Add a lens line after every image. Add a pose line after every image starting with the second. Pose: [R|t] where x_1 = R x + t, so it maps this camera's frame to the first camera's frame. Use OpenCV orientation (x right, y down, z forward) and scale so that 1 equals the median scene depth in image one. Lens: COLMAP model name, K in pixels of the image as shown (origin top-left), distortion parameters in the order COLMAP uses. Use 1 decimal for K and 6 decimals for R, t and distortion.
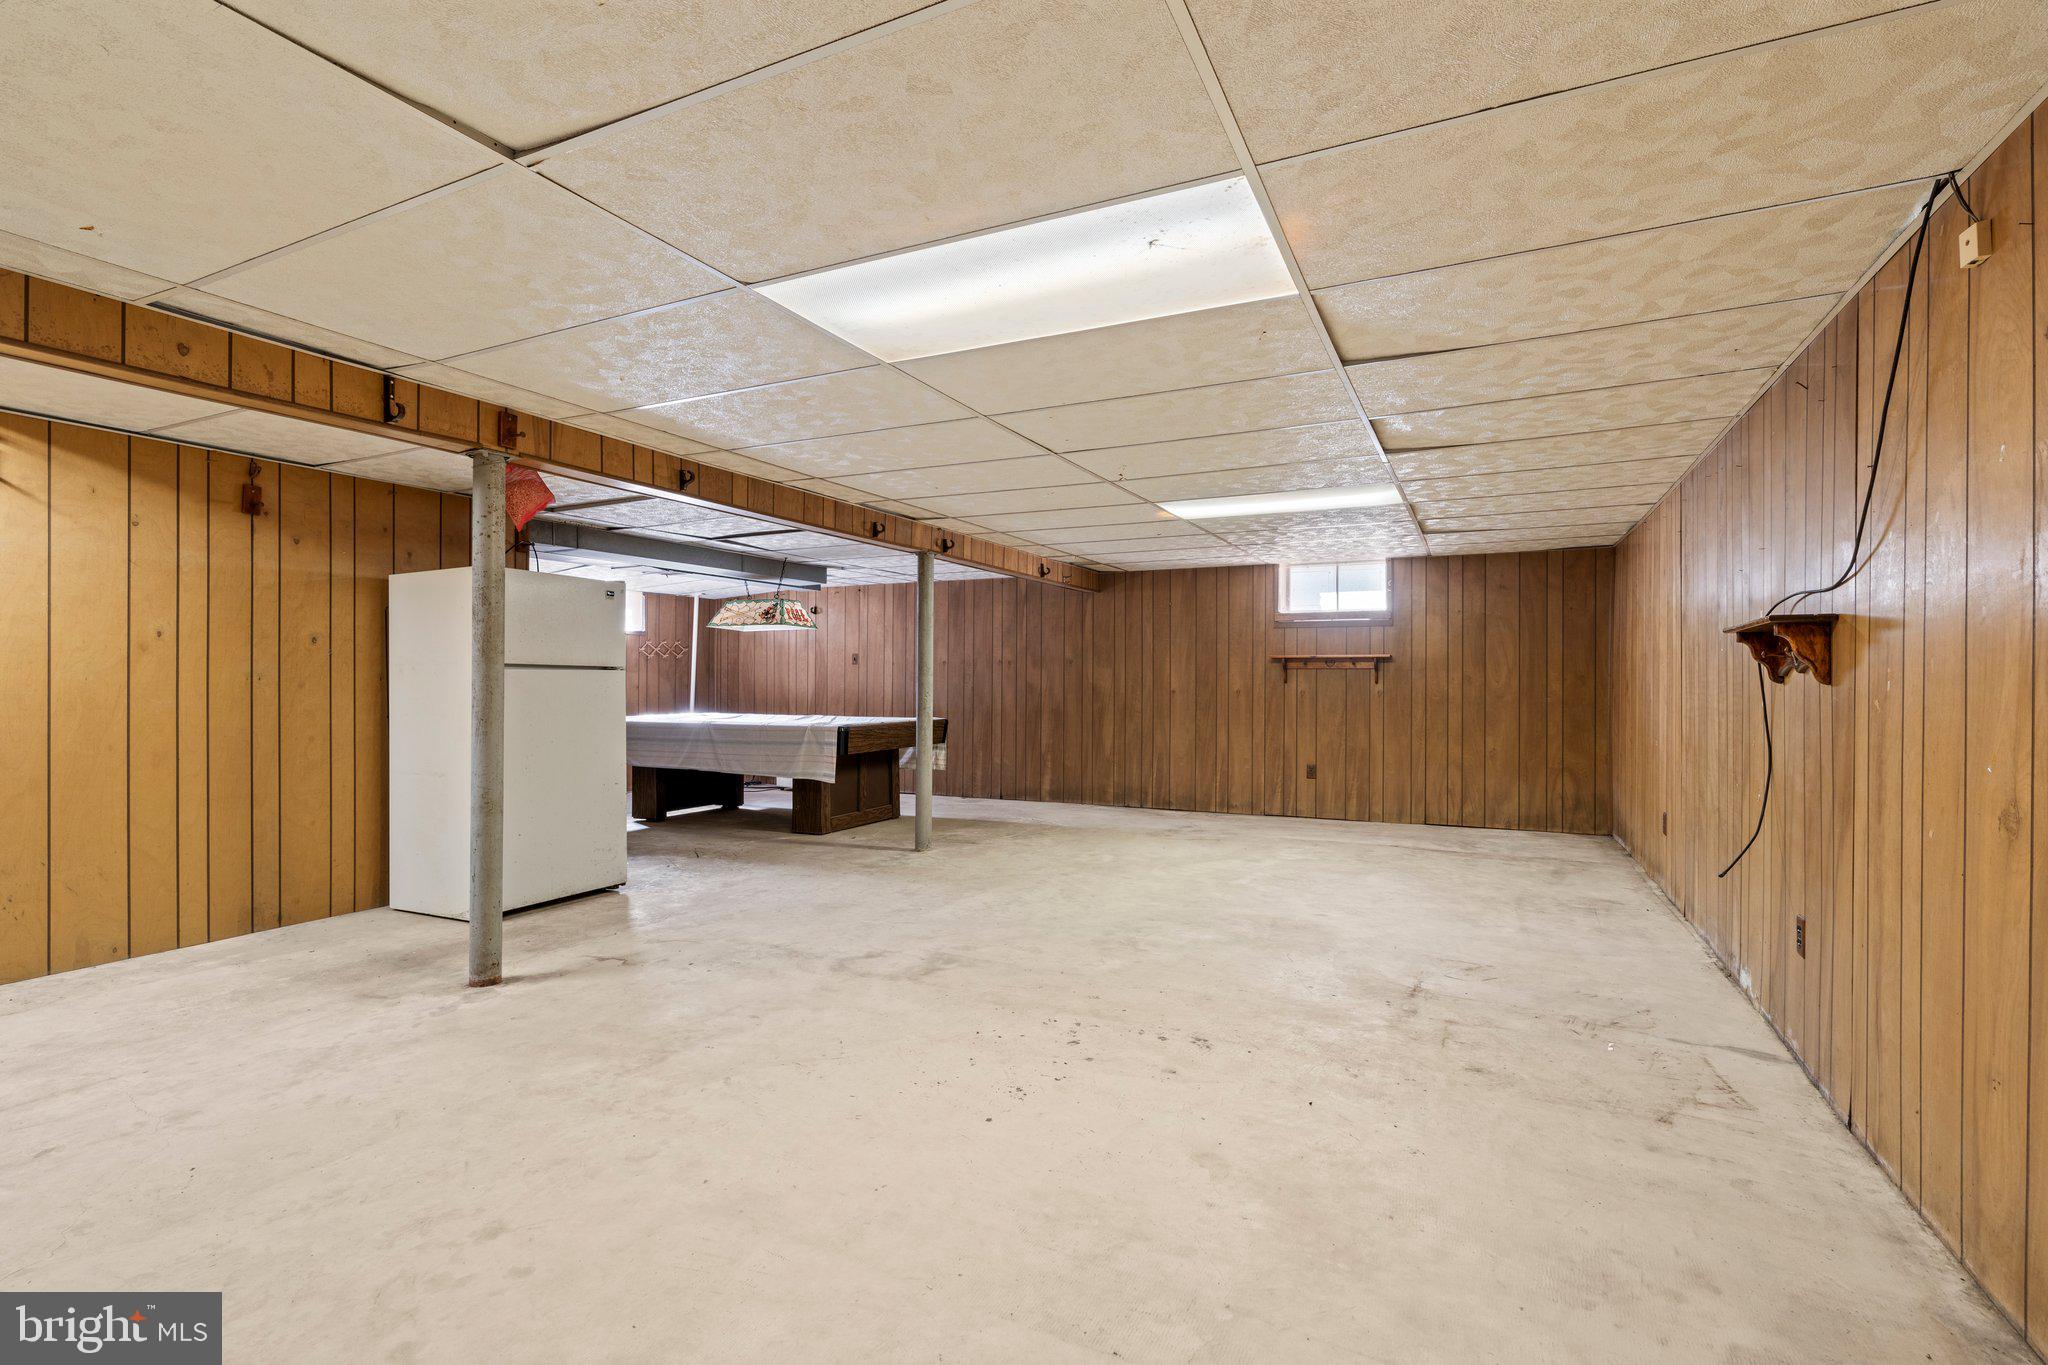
lens RADIAL K [[948.3, 0, 1003.7], [0, 948.3, 679.0], [0, 0, 1]] dist [-0.001129, 0.000754]
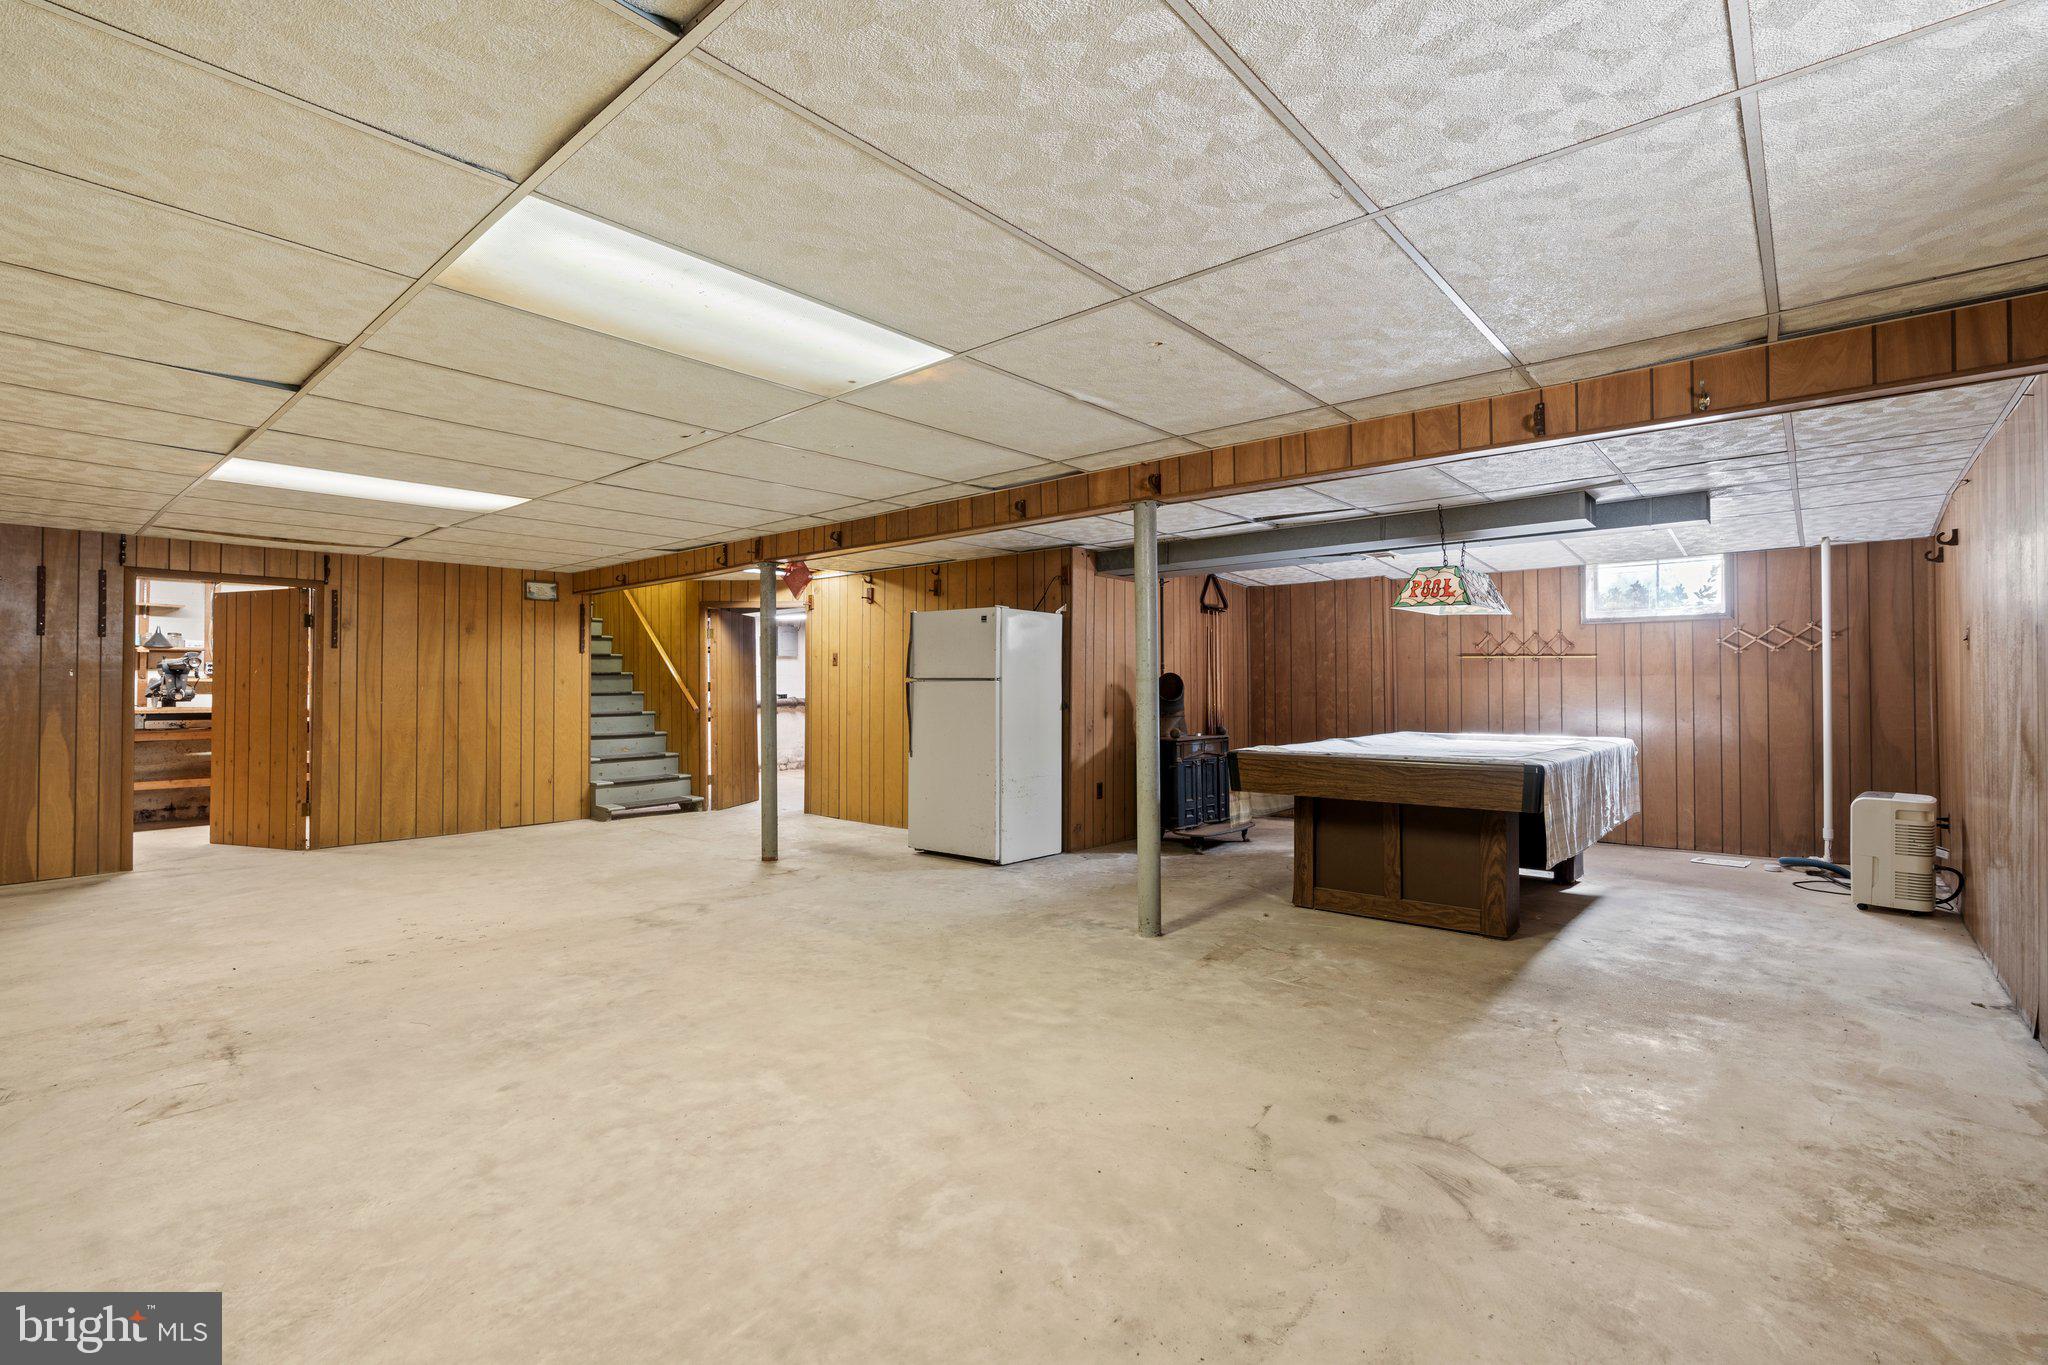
lens RADIAL K [[936.4, 0, 967.1], [0, 936.4, 655.9], [0, 0, 1]] dist [-0.004992, 0.001355]
pose [[-0.275855, -0.035930, -0.960527, 0.975923], [0.003428, 0.999258, -0.038363, 0.007742], [0.961193, -0.013876, -0.275528, 1.710436]]
